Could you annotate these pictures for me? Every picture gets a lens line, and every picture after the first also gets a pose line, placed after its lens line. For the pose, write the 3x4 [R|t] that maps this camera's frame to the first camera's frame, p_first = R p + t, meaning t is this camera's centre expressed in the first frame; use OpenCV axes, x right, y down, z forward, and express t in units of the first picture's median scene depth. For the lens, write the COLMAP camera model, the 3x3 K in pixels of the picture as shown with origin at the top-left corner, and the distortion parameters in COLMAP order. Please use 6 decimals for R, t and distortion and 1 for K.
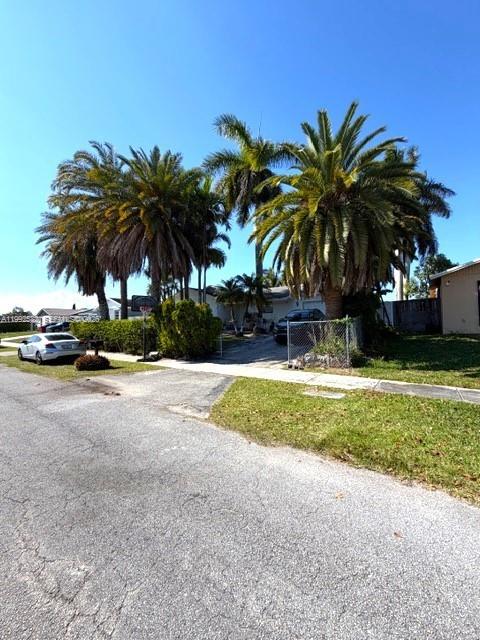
lens RADIAL K [[254.8, 0, 240.0], [0, 254.8, 320.0], [0, 0, 1]] dist [-0.003196, -0.000279]
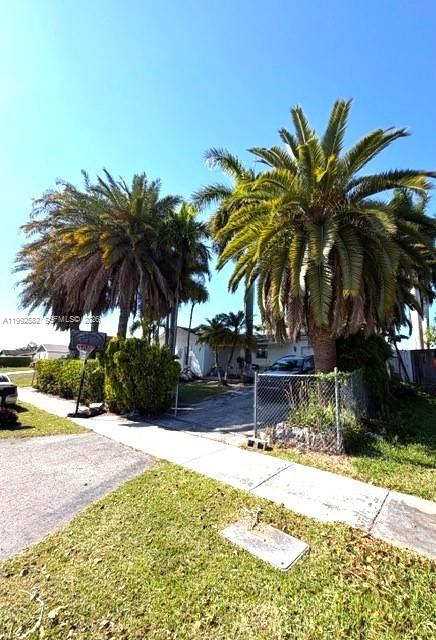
lens RADIAL K [[285.3, 0, 218.2], [0, 285.3, 314.0], [0, 0, 1]] dist [0.007460, 0.000028]
pose [[0.997836, 0.031467, -0.057741, 0.081745], [-0.041064, 0.983999, -0.173376, -0.008523], [0.051361, 0.175372, 0.983162, 0.120685]]
